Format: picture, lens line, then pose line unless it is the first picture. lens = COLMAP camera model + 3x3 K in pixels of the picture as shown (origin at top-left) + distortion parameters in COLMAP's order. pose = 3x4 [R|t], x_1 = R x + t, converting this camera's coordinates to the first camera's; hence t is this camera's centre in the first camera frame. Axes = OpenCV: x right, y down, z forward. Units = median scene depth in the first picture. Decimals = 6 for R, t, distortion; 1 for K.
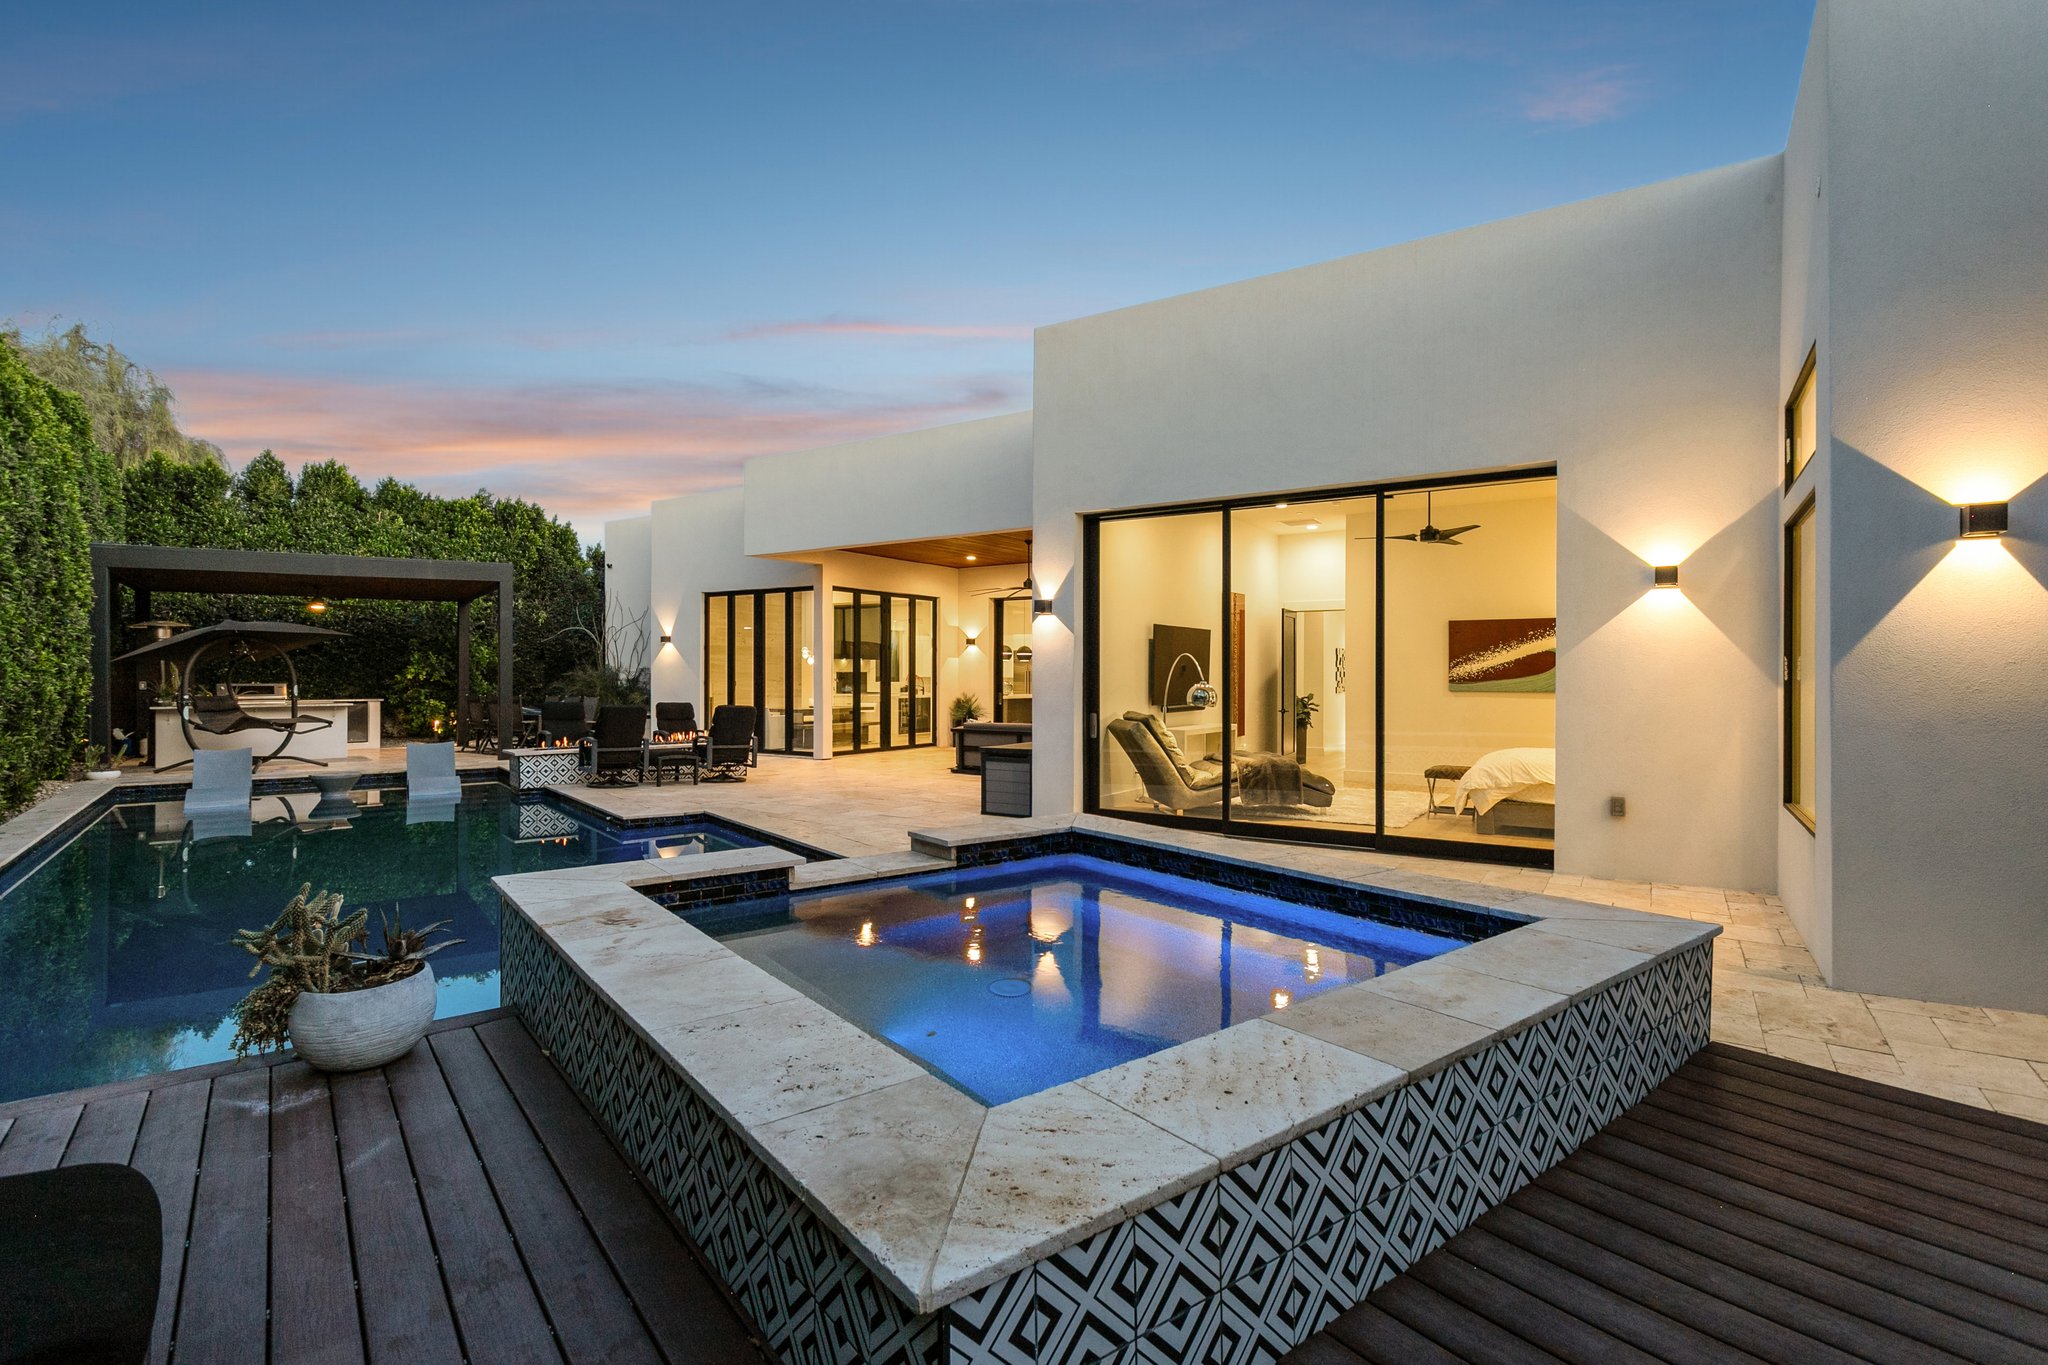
lens RADIAL K [[958.8, 0, 1016.2], [0, 958.8, 671.3], [0, 0, 1]] dist [-0.000945, 0.003014]
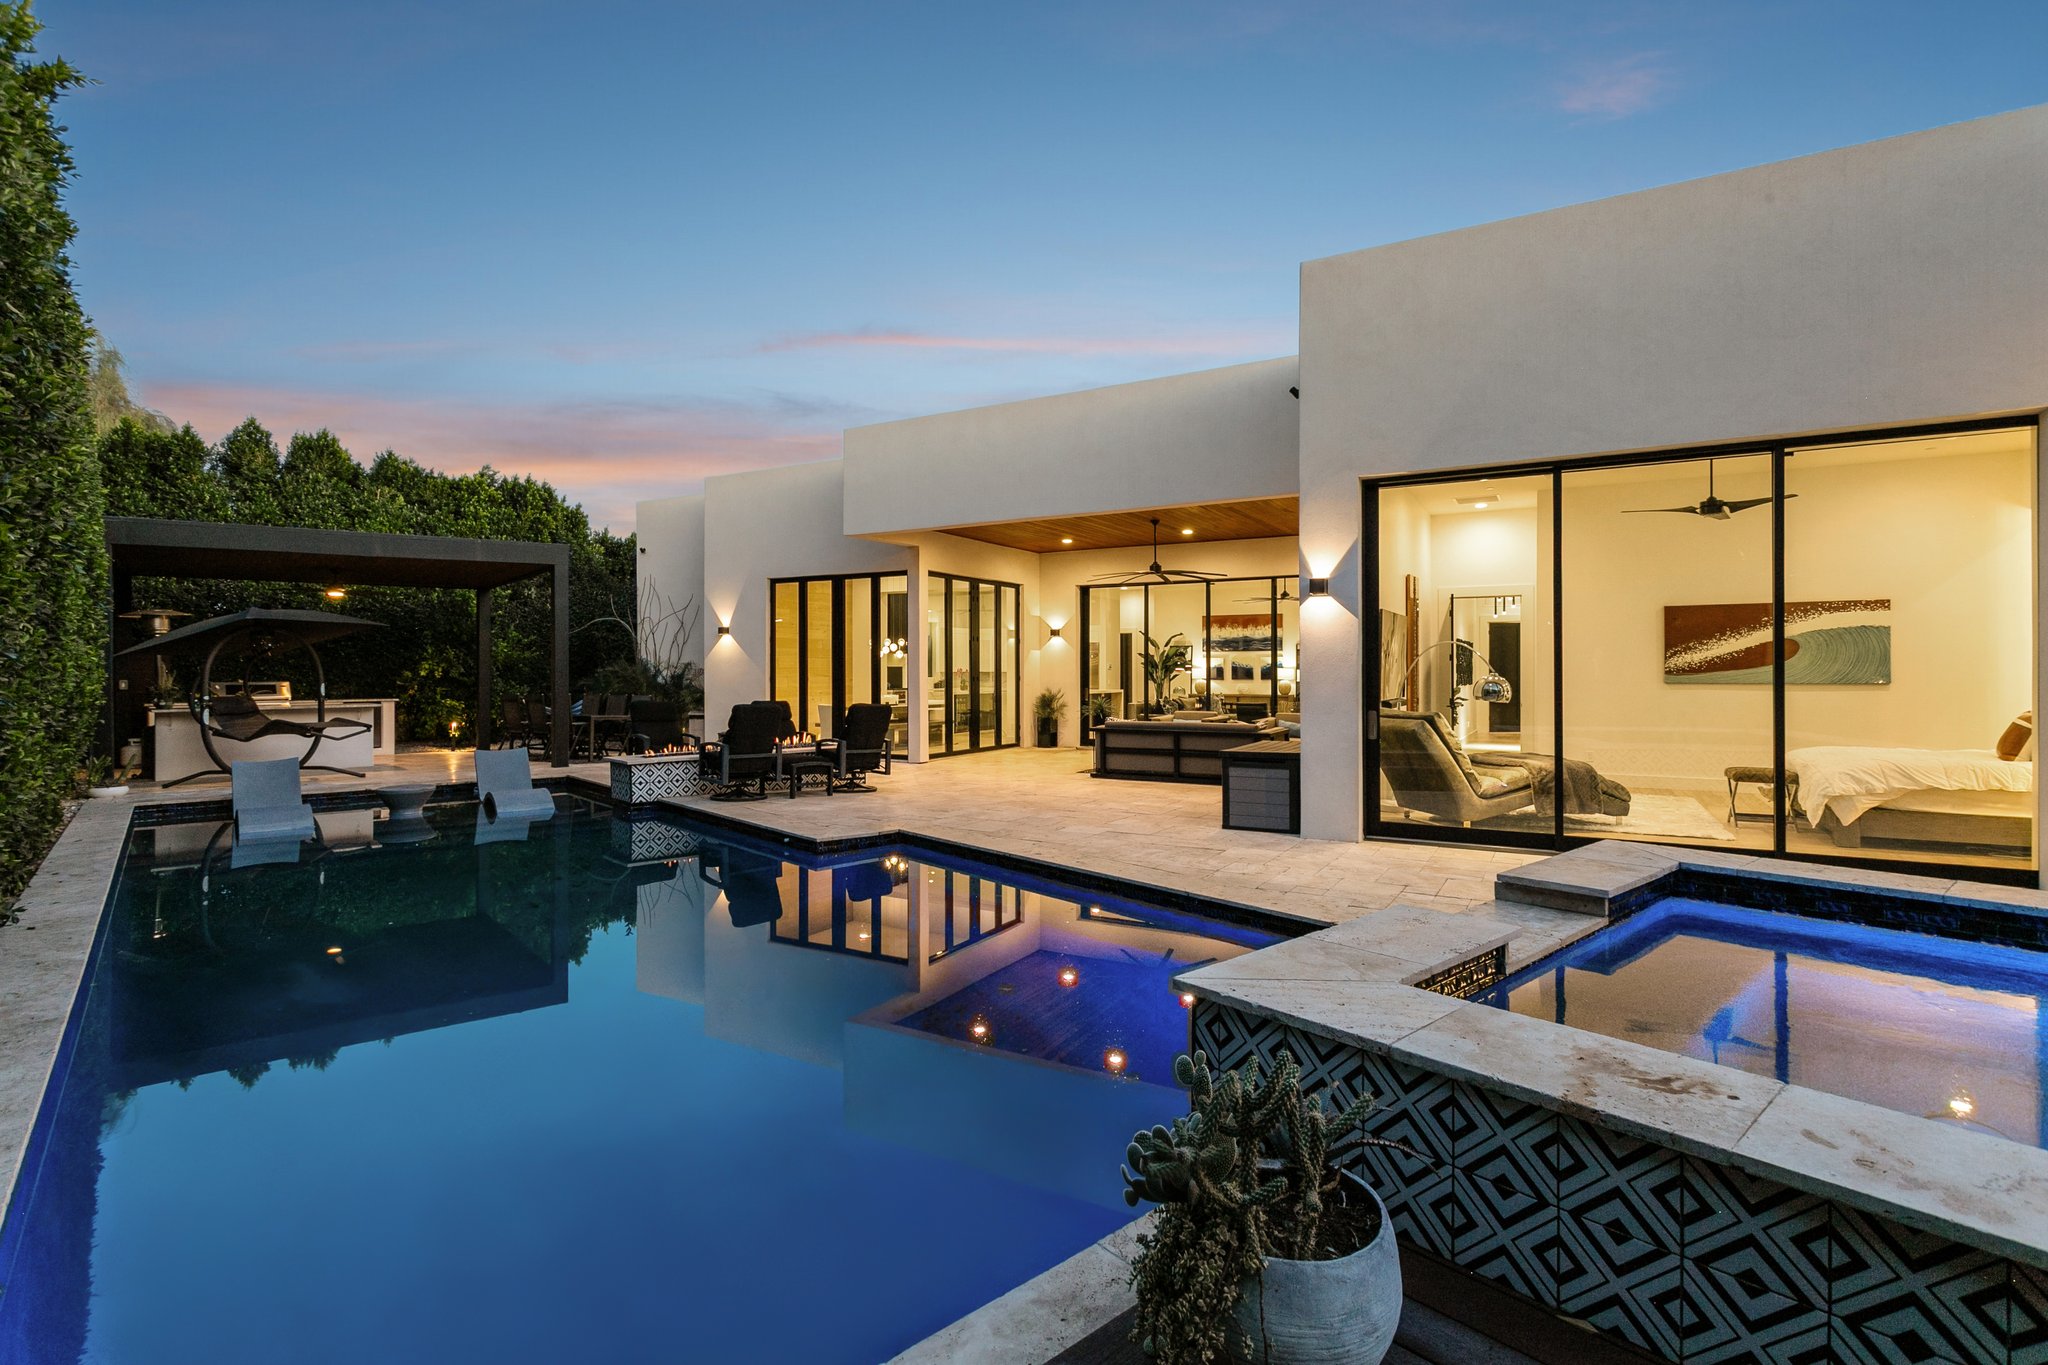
lens RADIAL K [[958.8, 0, 1015.6], [0, 958.8, 667.6], [0, 0, 1]] dist [-0.000945, 0.003014]
pose [[0.998174, -0.004007, 0.060267, -0.179111], [0.003916, 0.999991, 0.001623, 0.001418], [-0.060273, -0.001384, 0.998181, 0.099444]]
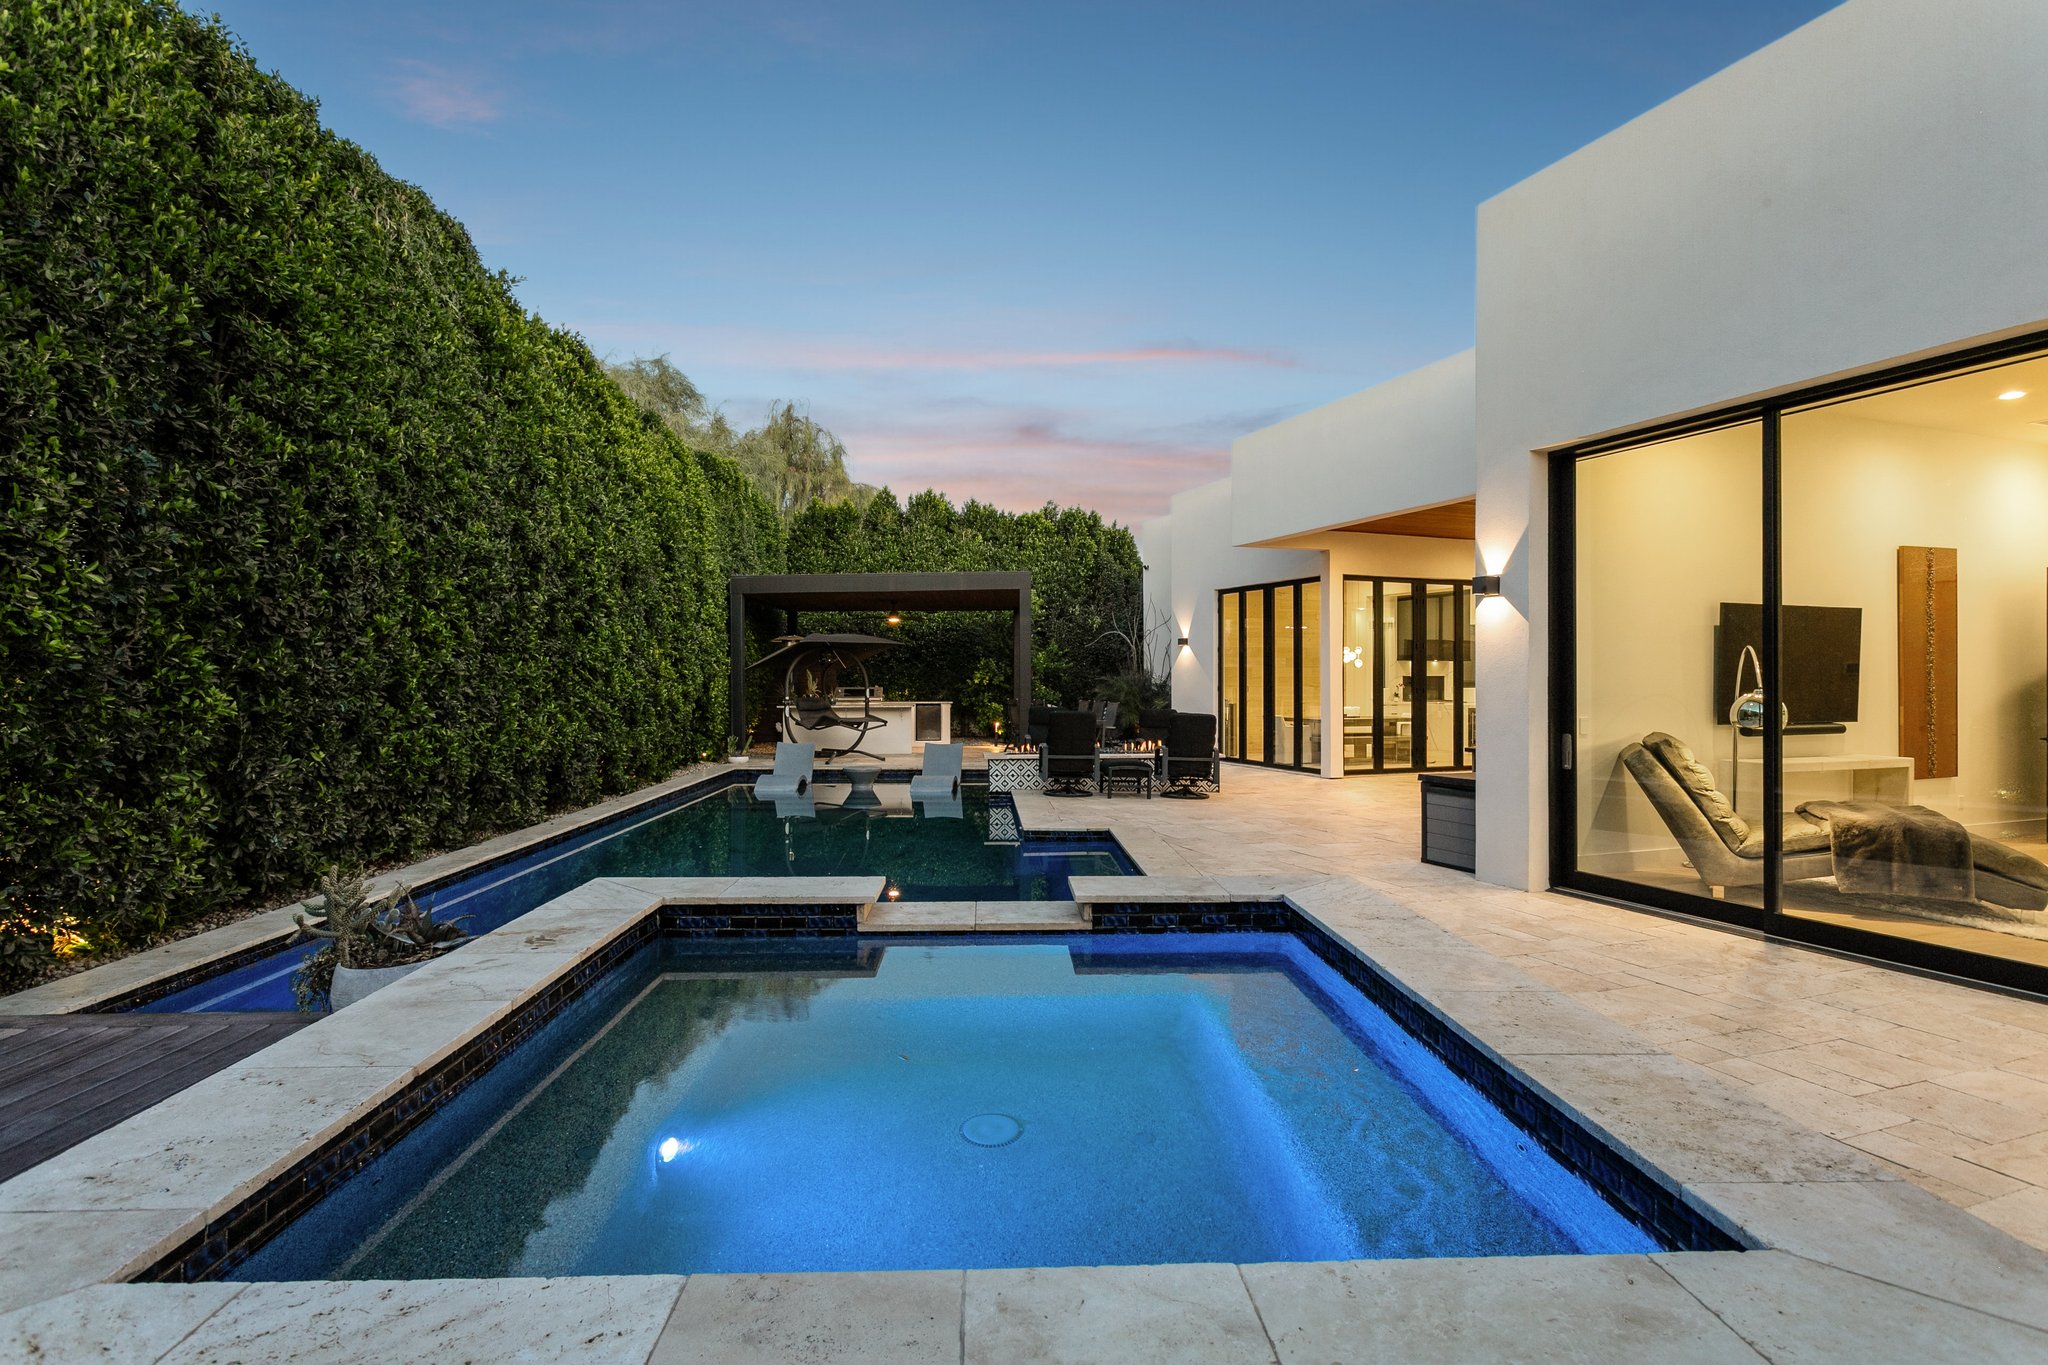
lens RADIAL K [[1041.0, 0, 1021.8], [0, 1041.0, 660.5], [0, 0, 1]] dist [-0.007540, 0.001868]
pose [[0.814623, -0.010960, -0.579887, 0.120436], [0.002702, 0.999882, -0.015103, 0.000433], [0.579984, 0.010736, 0.814557, 0.093359]]
